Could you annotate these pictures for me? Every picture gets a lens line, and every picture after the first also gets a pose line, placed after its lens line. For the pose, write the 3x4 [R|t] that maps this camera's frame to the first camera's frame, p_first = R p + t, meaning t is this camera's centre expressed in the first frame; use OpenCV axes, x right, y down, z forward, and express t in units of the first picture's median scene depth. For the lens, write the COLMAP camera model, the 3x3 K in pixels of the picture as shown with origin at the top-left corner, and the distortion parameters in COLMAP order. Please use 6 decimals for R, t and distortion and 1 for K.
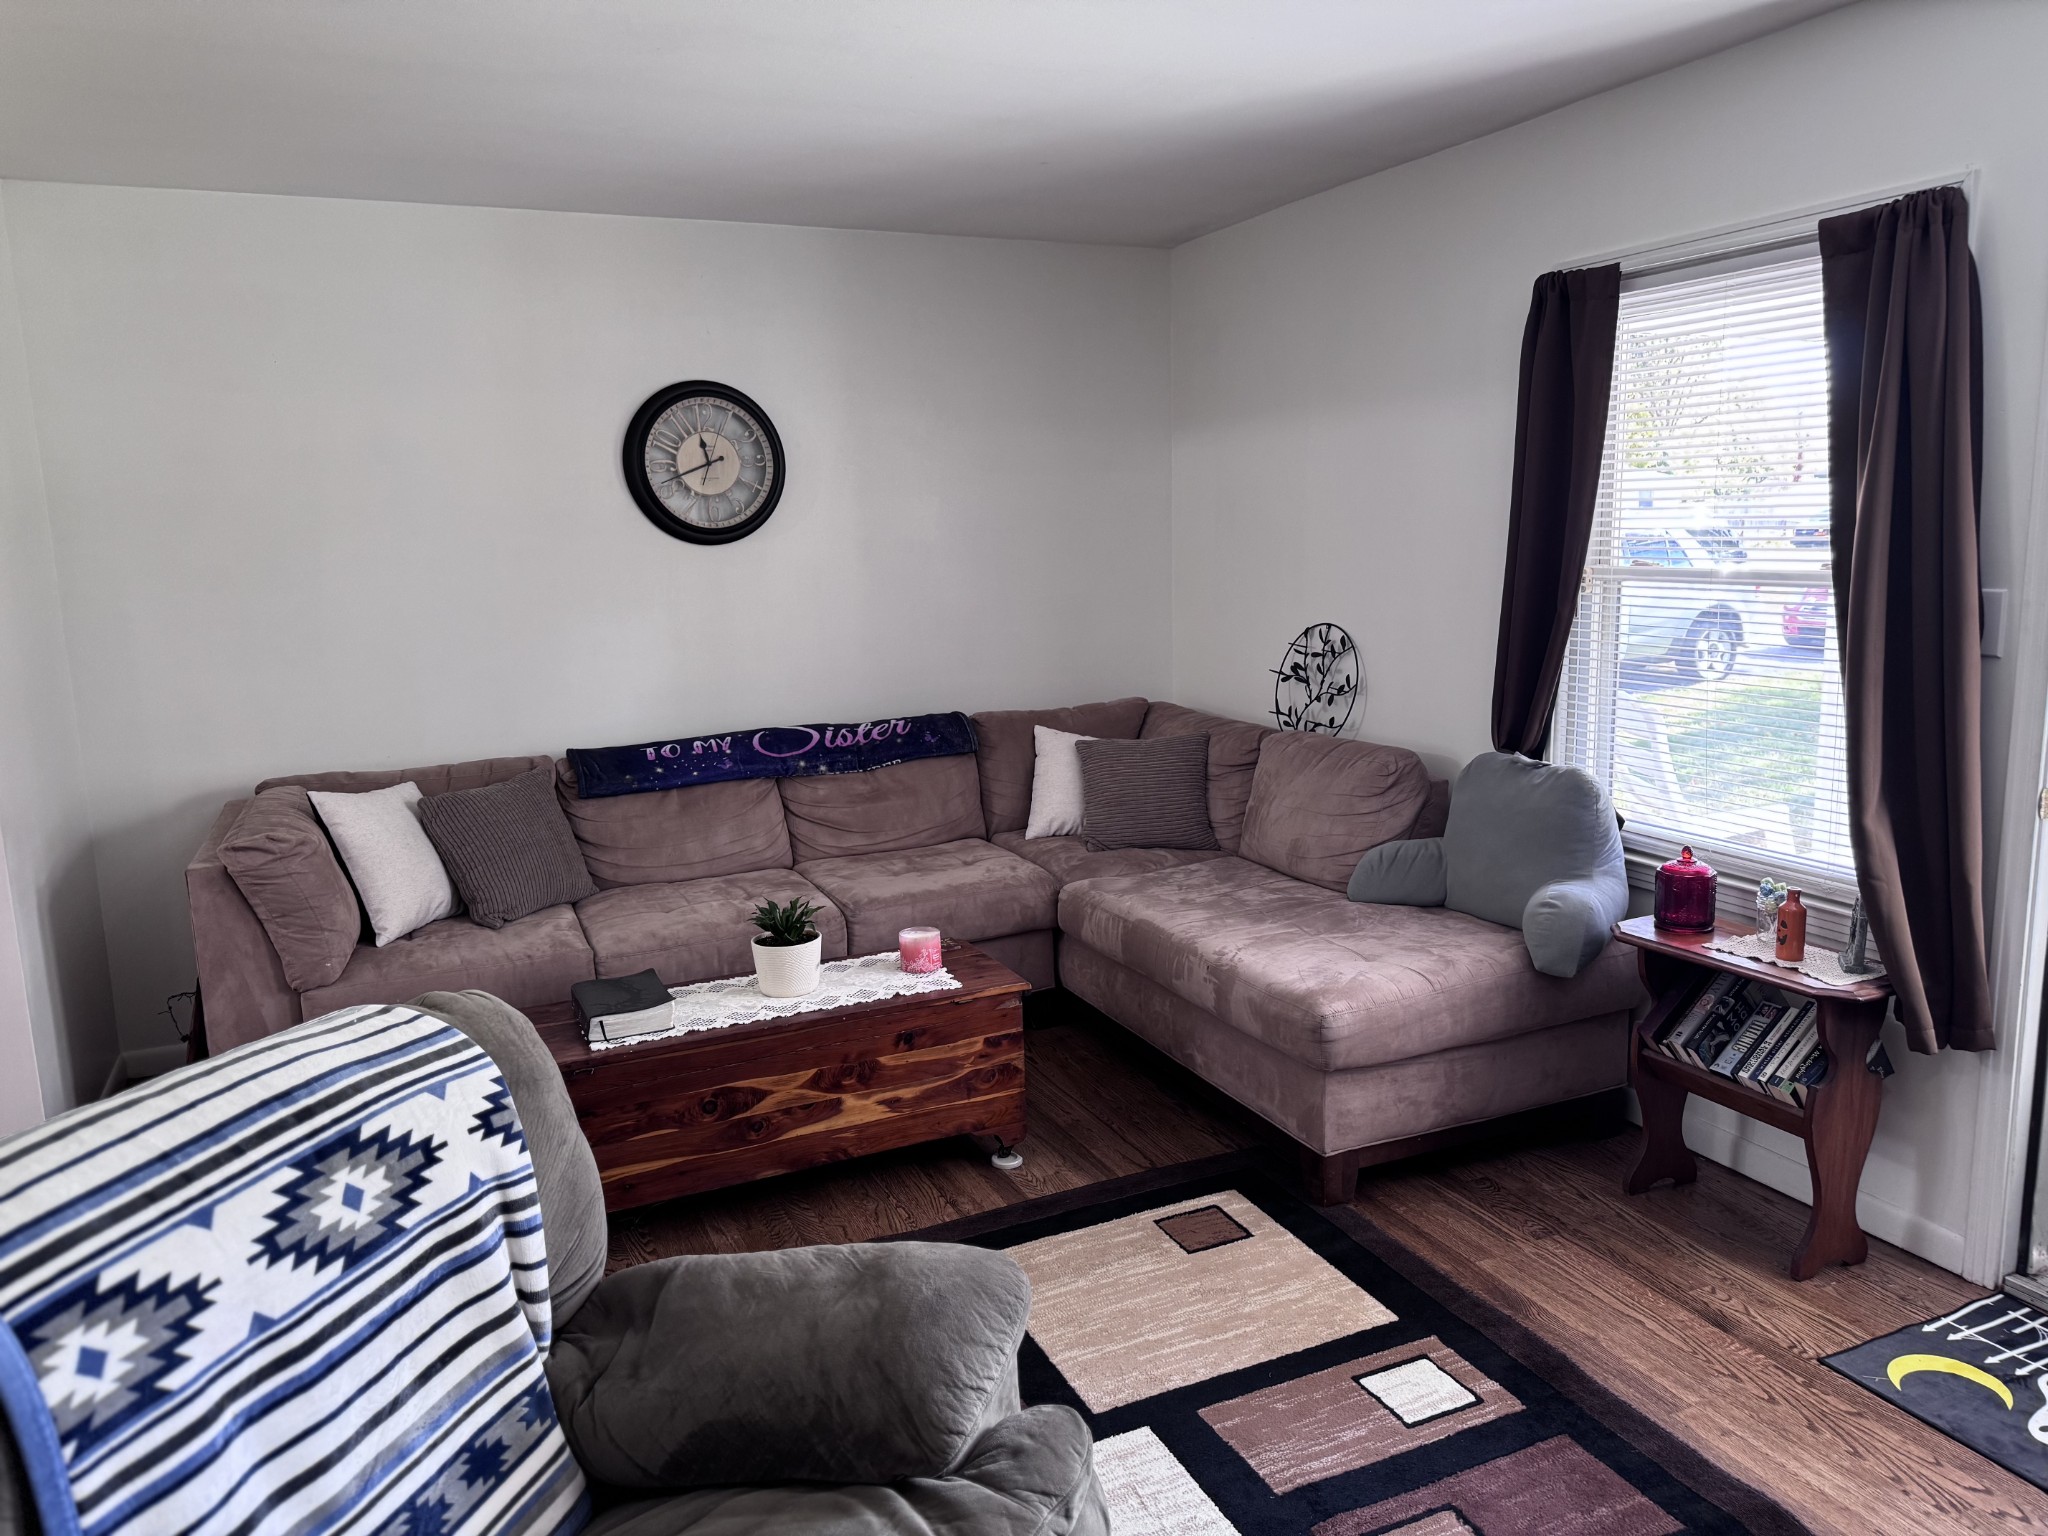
lens RADIAL K [[1456.9, 0, 1024.0], [0, 1456.9, 768.0], [0, 0, 1]] dist [0.036058, -0.001001]
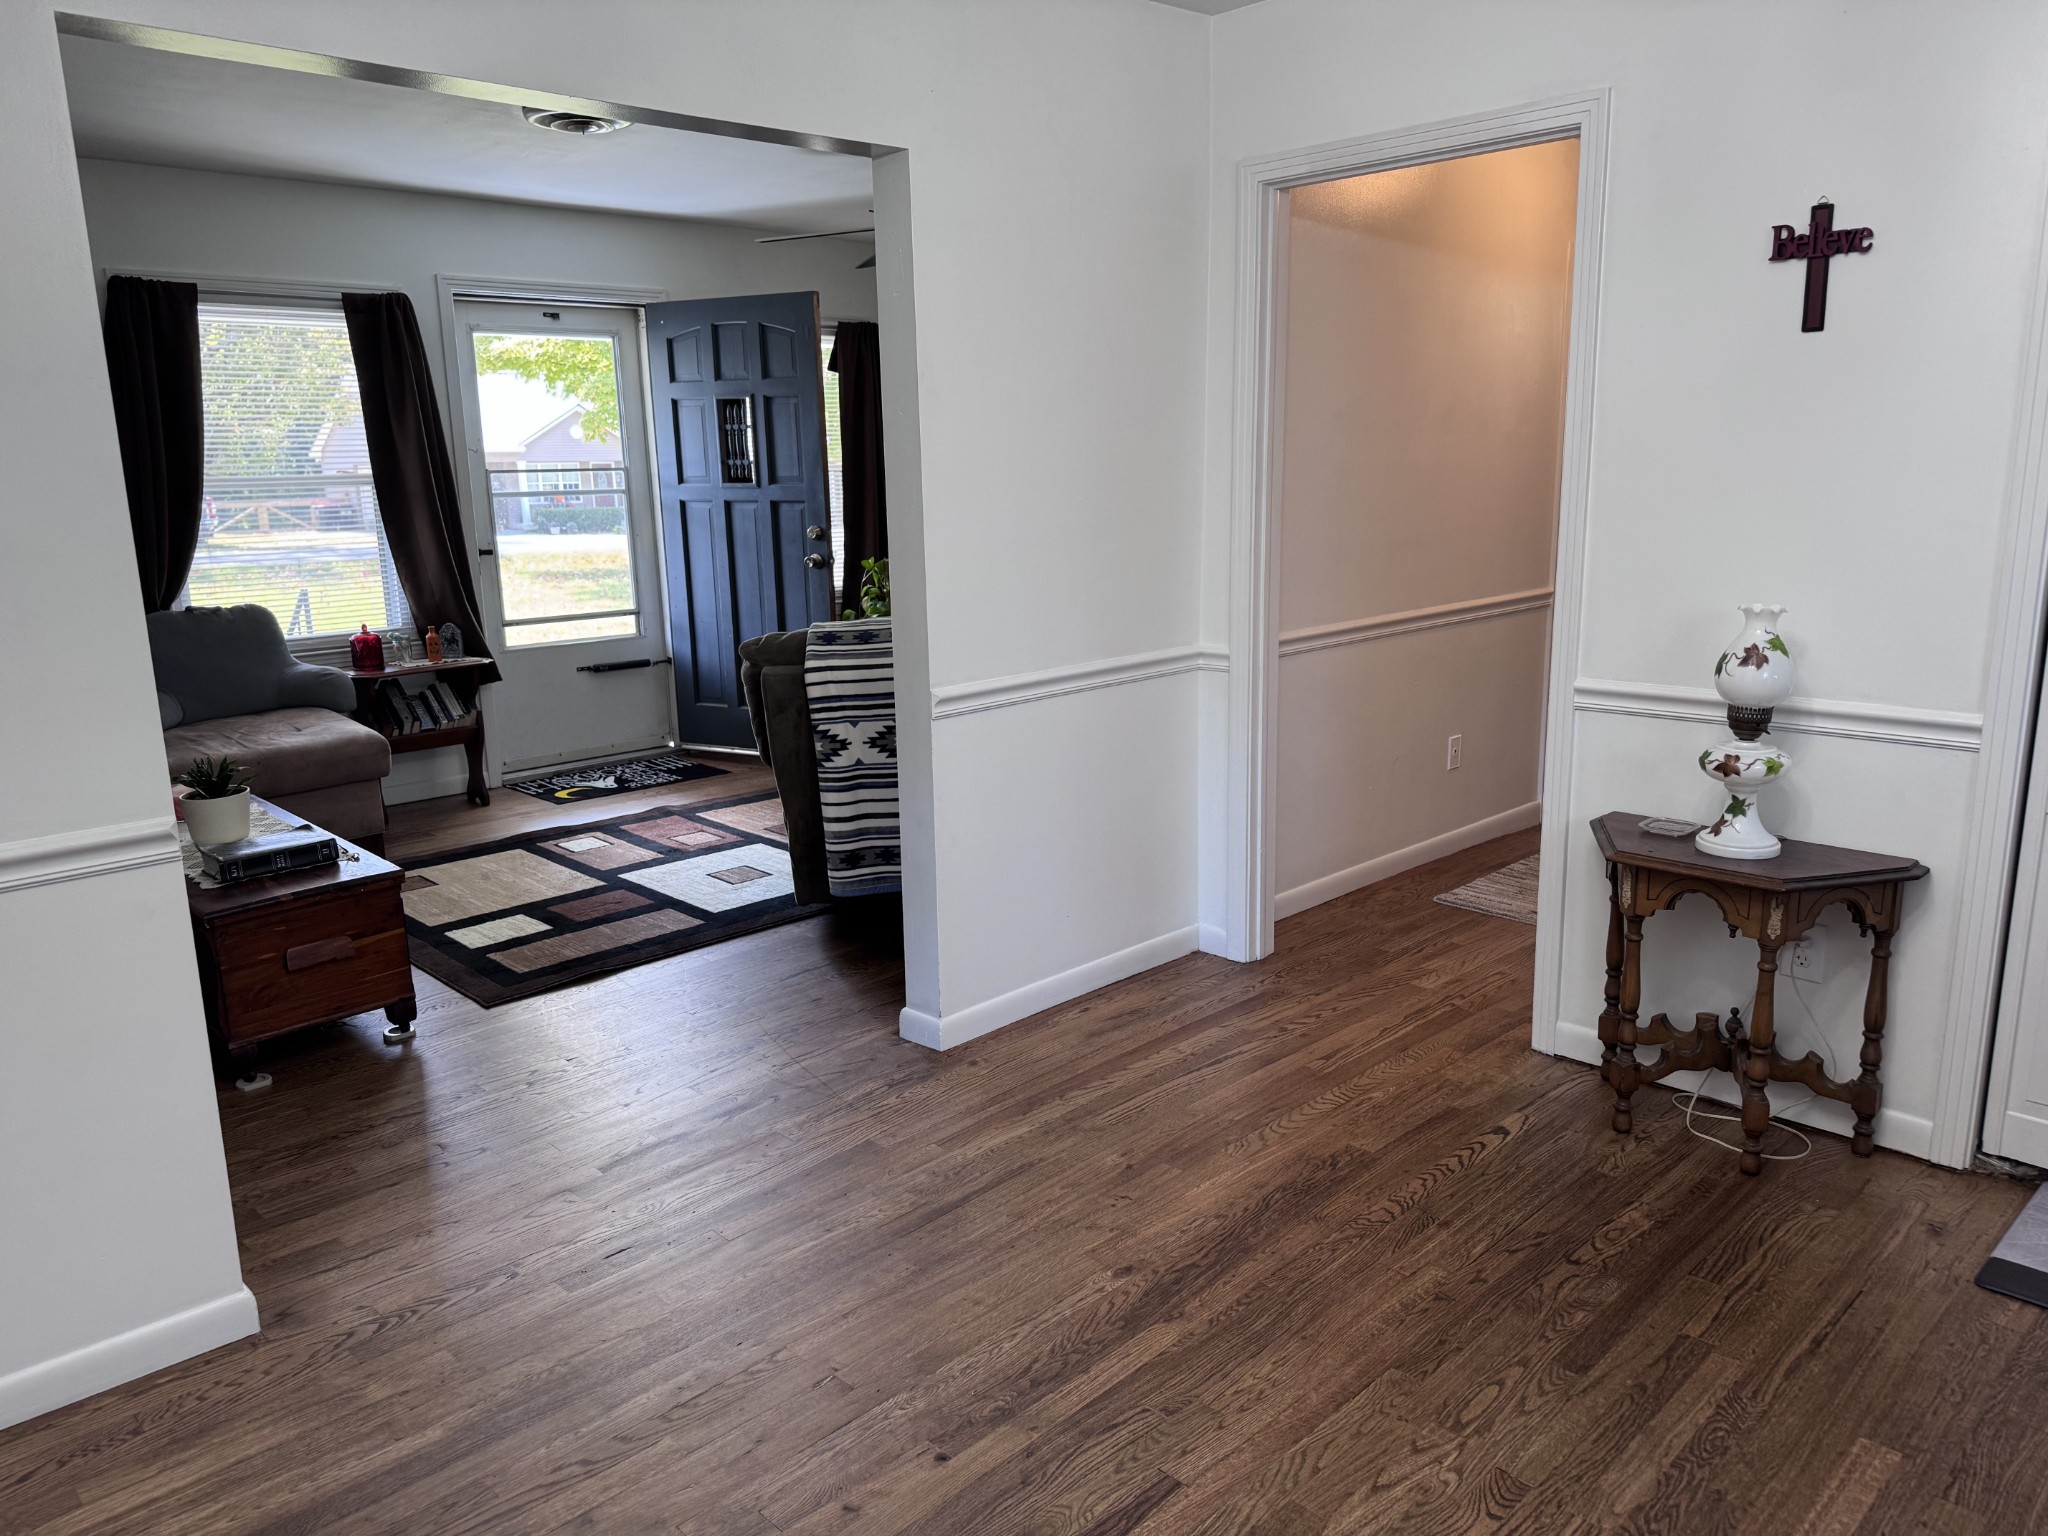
lens RADIAL K [[1456.9, 0, 1024.0], [0, 1456.9, 768.0], [0, 0, 1]] dist [0.036058, -0.001001]
pose [[-0.337561, -0.168959, 0.926016, -1.694994], [0.192028, 0.950710, 0.243465, -0.070333], [-0.921508, 0.260005, -0.288478, 0.889900]]
